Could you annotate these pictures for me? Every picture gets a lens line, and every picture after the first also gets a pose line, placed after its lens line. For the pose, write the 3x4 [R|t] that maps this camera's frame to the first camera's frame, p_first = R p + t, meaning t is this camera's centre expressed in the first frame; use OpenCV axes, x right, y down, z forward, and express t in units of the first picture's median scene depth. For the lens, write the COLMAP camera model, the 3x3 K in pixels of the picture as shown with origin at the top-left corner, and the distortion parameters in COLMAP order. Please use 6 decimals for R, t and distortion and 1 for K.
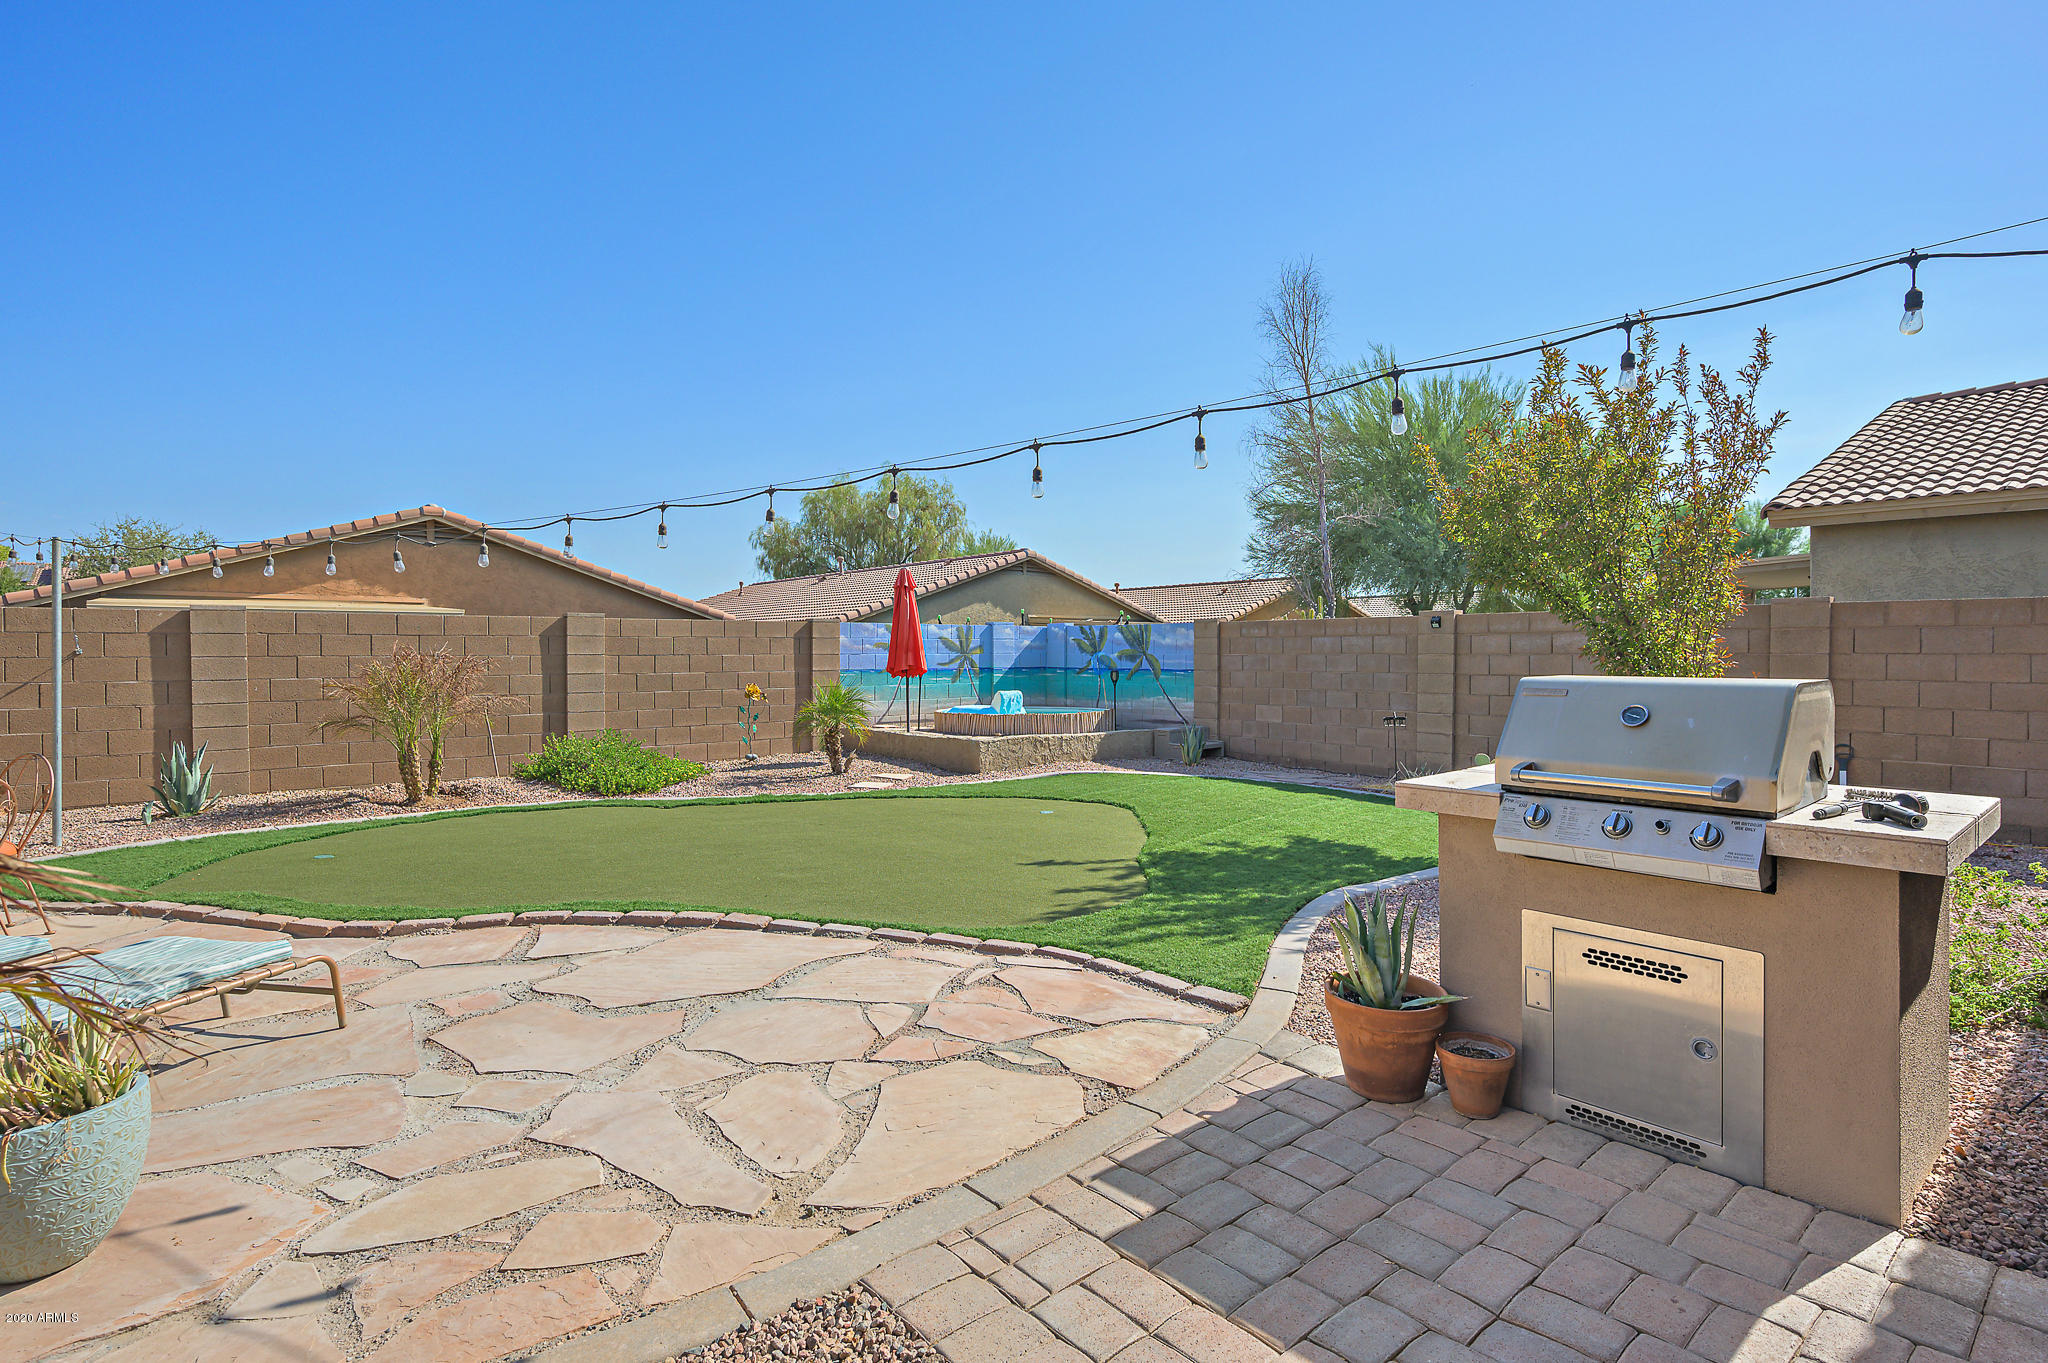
lens RADIAL K [[999.1, 0, 1033.0], [0, 999.1, 672.4], [0, 0, 1]] dist [-0.004940, 0.001099]
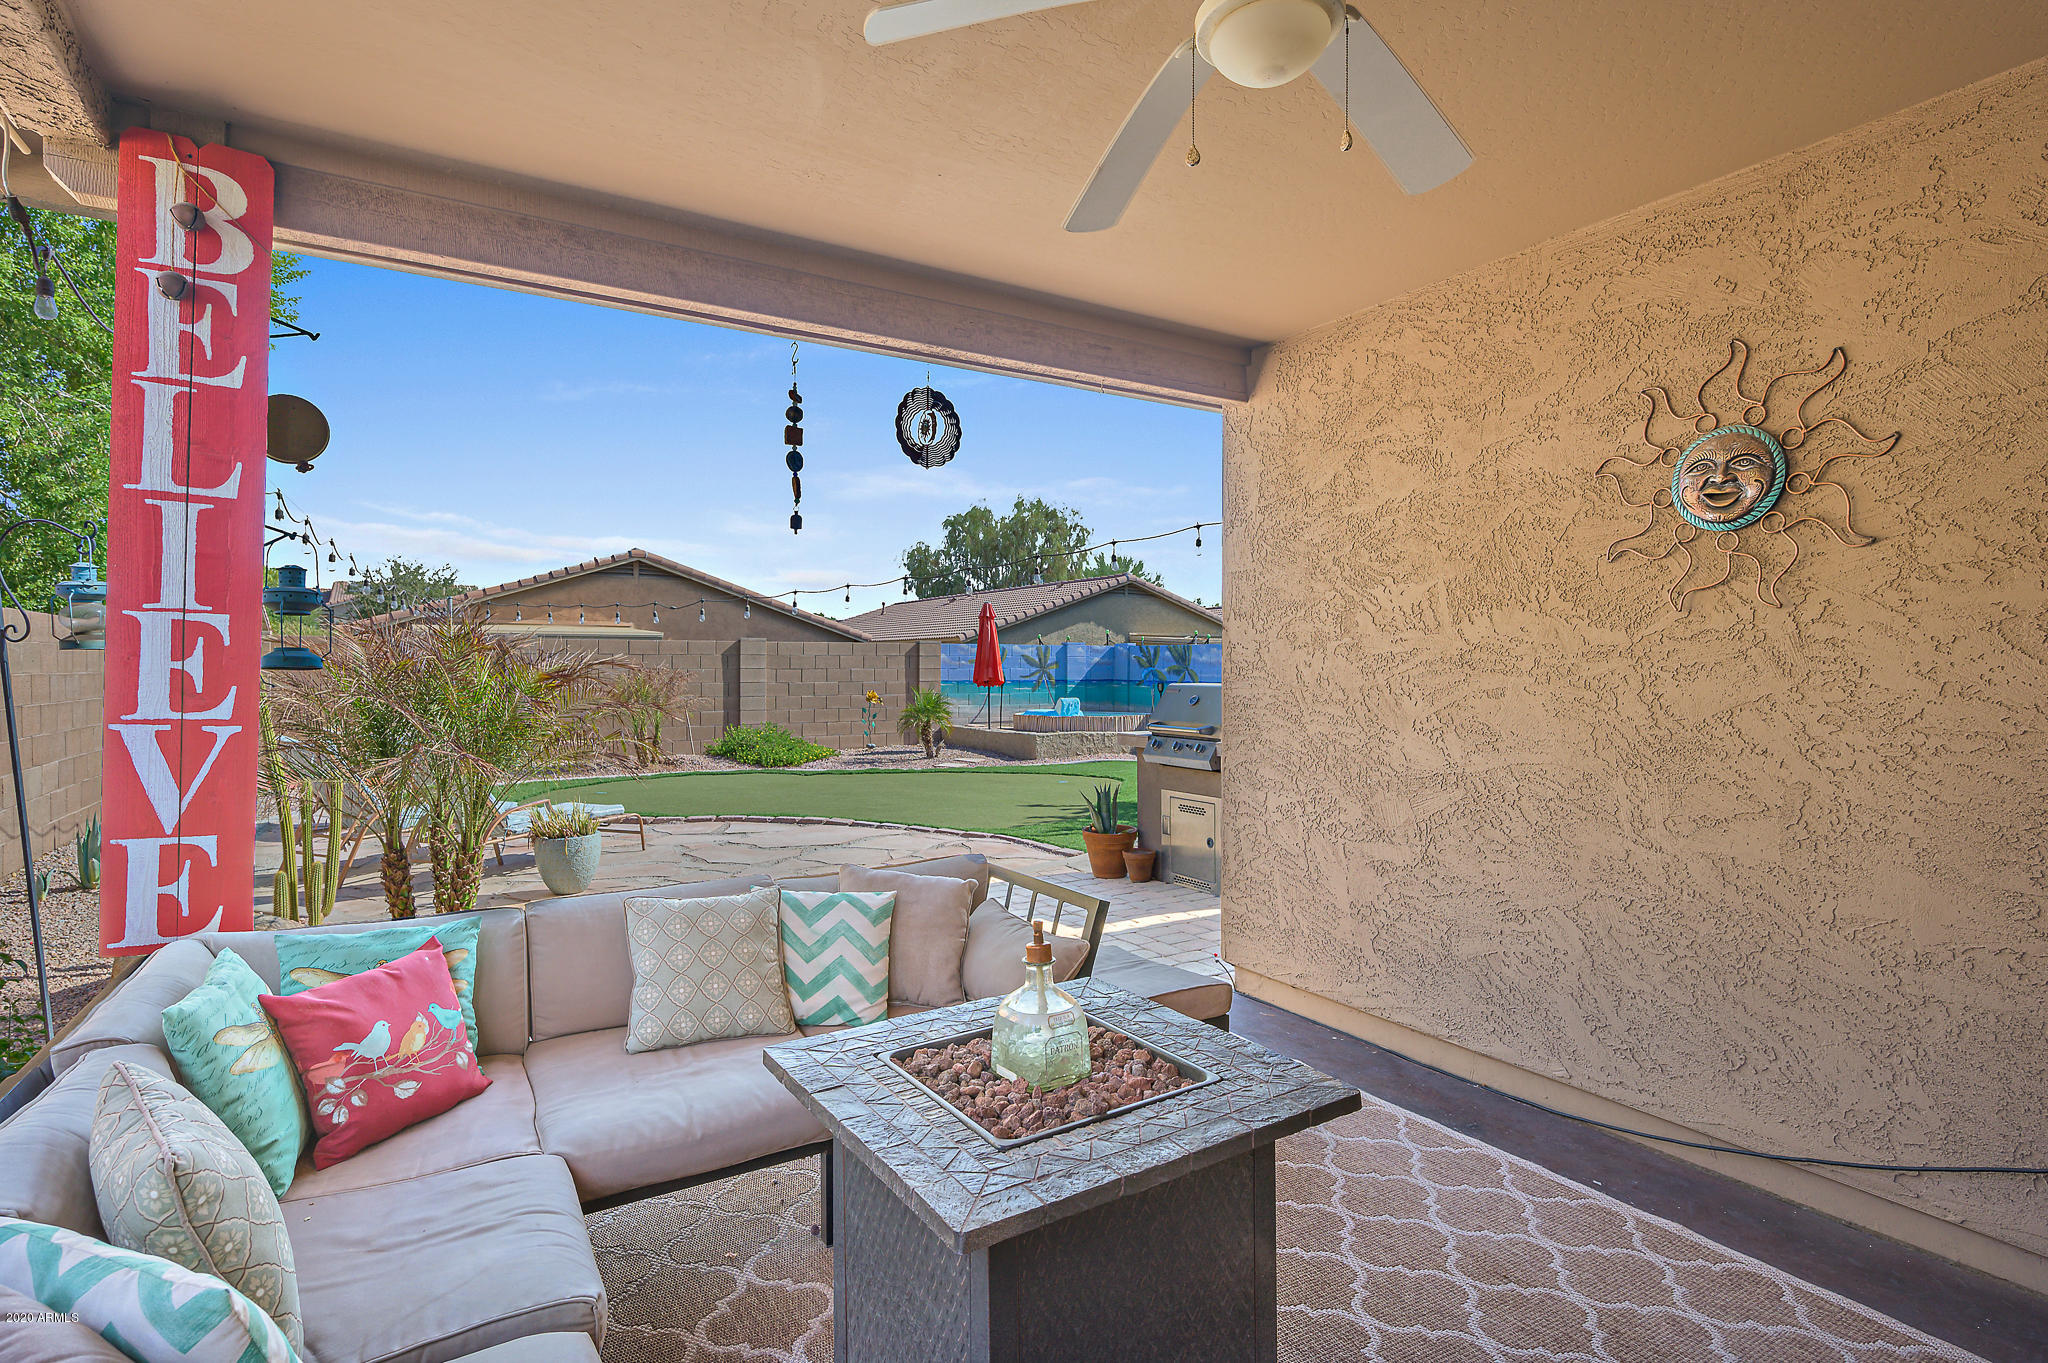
lens RADIAL K [[999.1, 0, 1027.9], [0, 999.1, 674.8], [0, 0, 1]] dist [-0.004940, 0.001099]
pose [[0.988844, 0.004722, -0.148882, 0.110897], [-0.006270, 0.999931, -0.009926, 0.001836], [0.148825, 0.010749, 0.988805, -0.257482]]
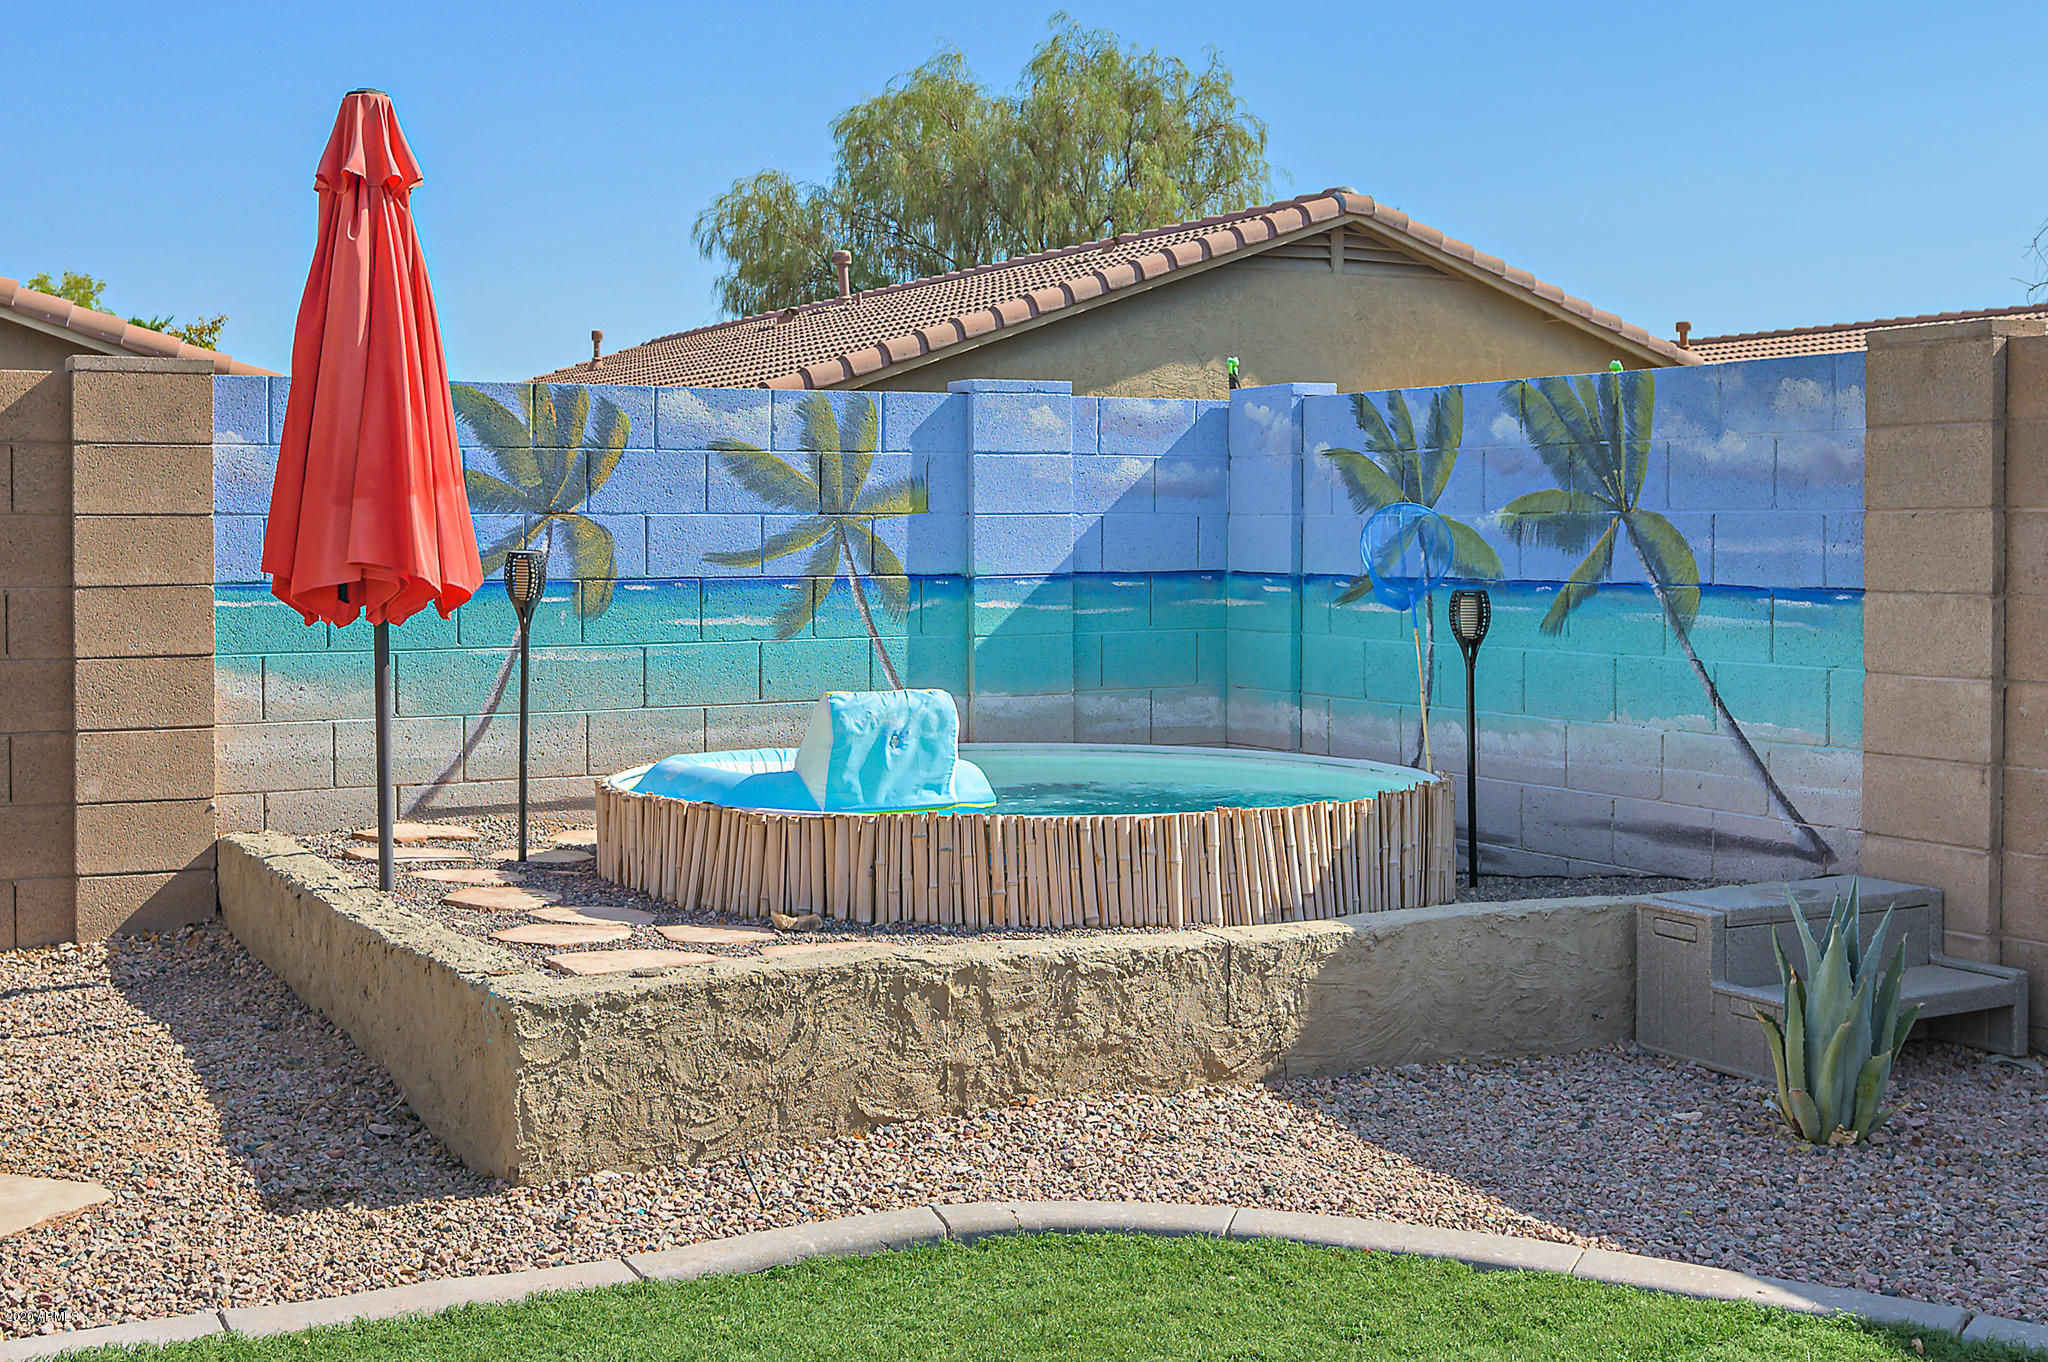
lens RADIAL K [[2431.5, 0, 1012.0], [0, 2431.5, 661.8], [0, 0, 1]] dist [0.050570, 0.000000]
pose [[0.980807, 0.010665, -0.194687, 0.093856], [-0.004179, 0.999423, 0.033699, -0.003846], [0.194934, -0.032239, 0.980286, 0.512890]]
